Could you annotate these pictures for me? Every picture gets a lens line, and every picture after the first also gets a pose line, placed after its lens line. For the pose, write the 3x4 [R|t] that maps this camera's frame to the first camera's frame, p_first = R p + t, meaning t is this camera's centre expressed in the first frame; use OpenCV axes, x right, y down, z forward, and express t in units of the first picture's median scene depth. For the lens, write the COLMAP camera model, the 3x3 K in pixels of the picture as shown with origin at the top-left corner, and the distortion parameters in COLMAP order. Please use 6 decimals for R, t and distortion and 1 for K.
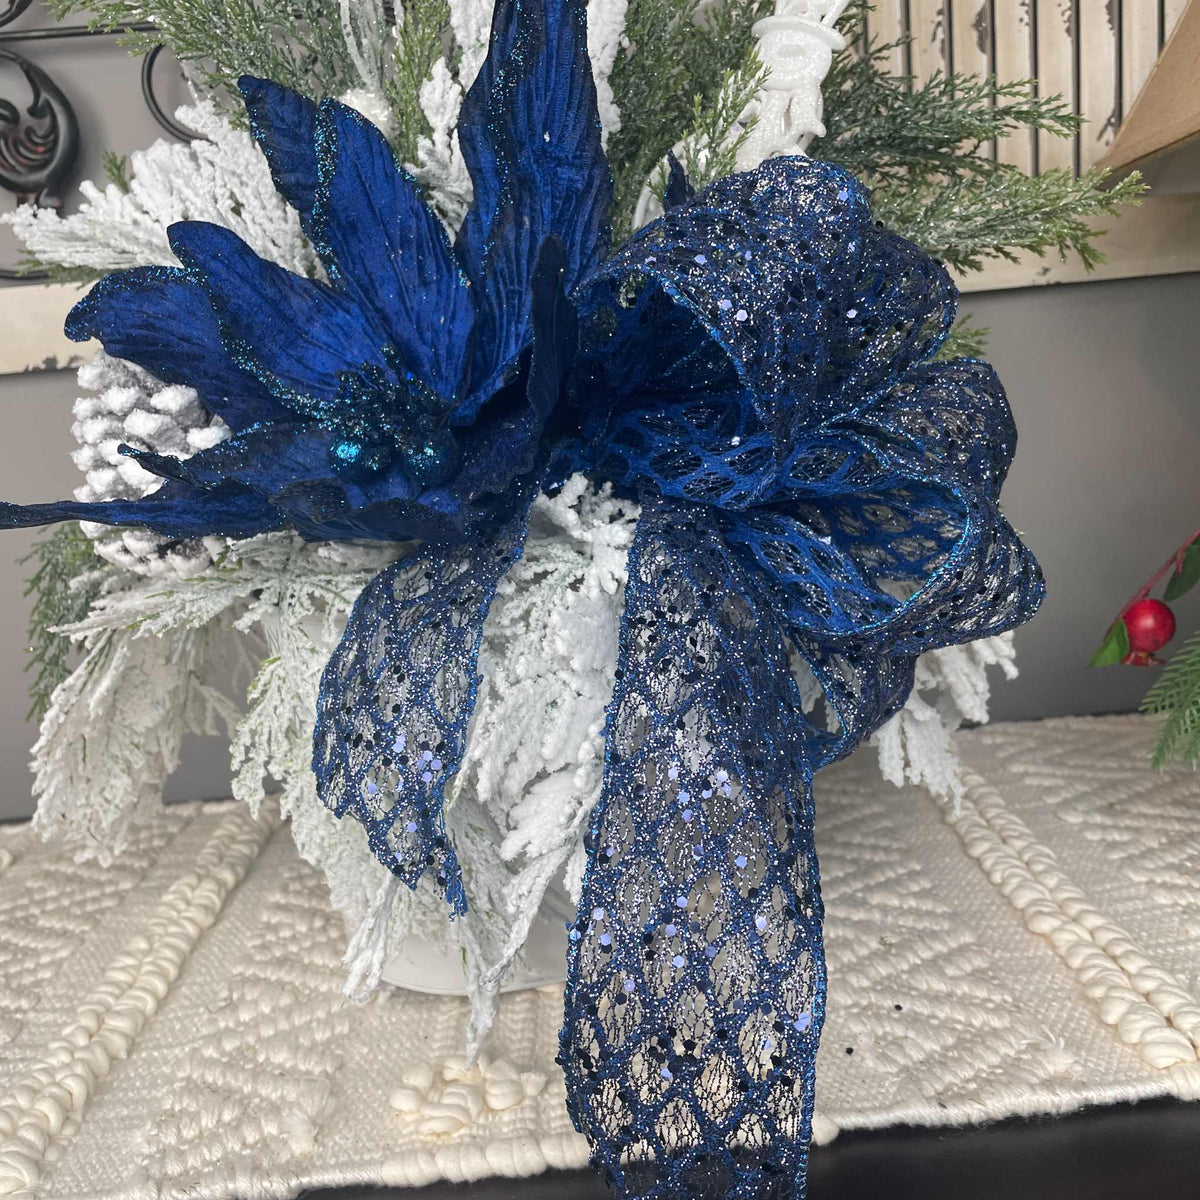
lens RADIAL K [[1249.2, 0, 597.4], [0, 1249.2, 599.3], [0, 0, 1]] dist [0.025181, 0.000000]
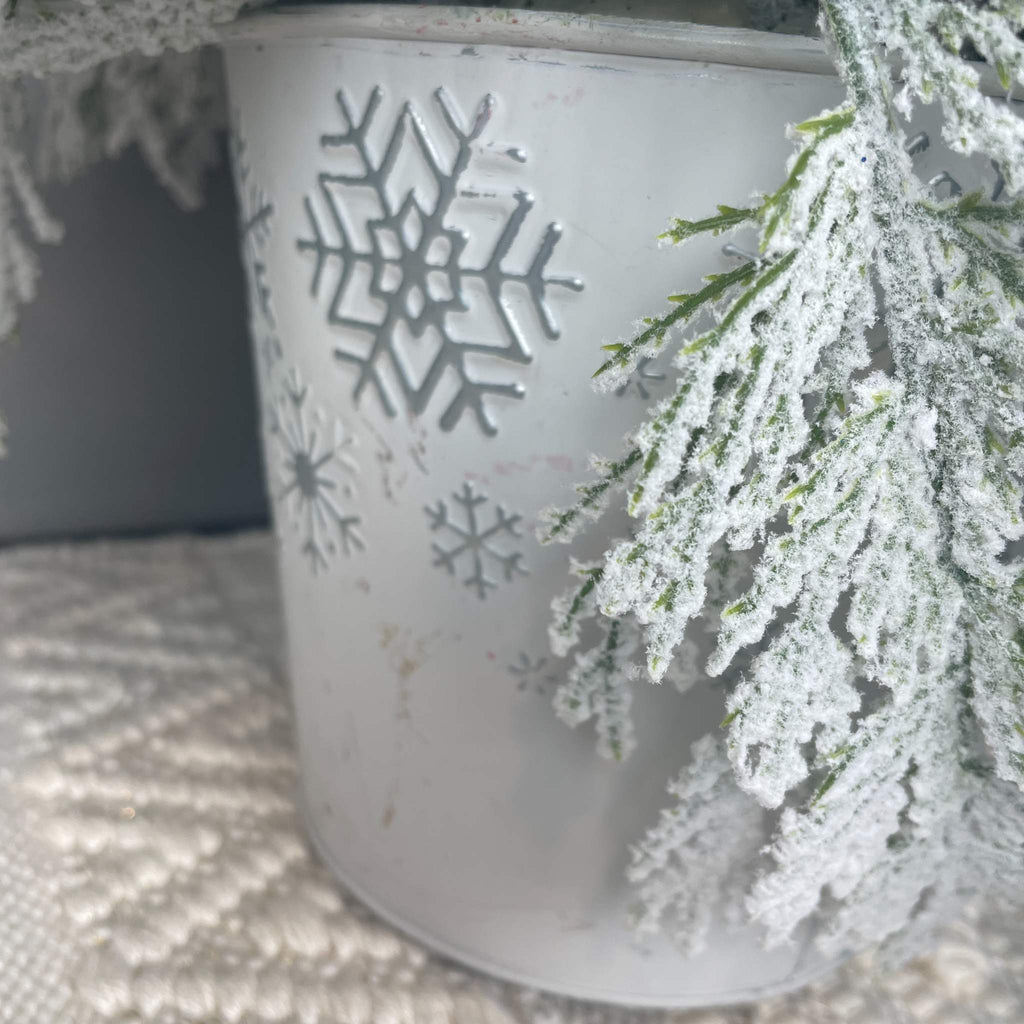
lens RADIAL K [[1066.0, 0, 518.3], [0, 1066.0, 515.3], [0, 0, 1]] dist [0.025181, 0.000000]
pose [[0.861928, 0.025911, 0.506368, -0.416798], [-0.089138, 0.990883, 0.101024, 0.111688], [-0.499134, -0.132212, 0.856379, 0.783722]]
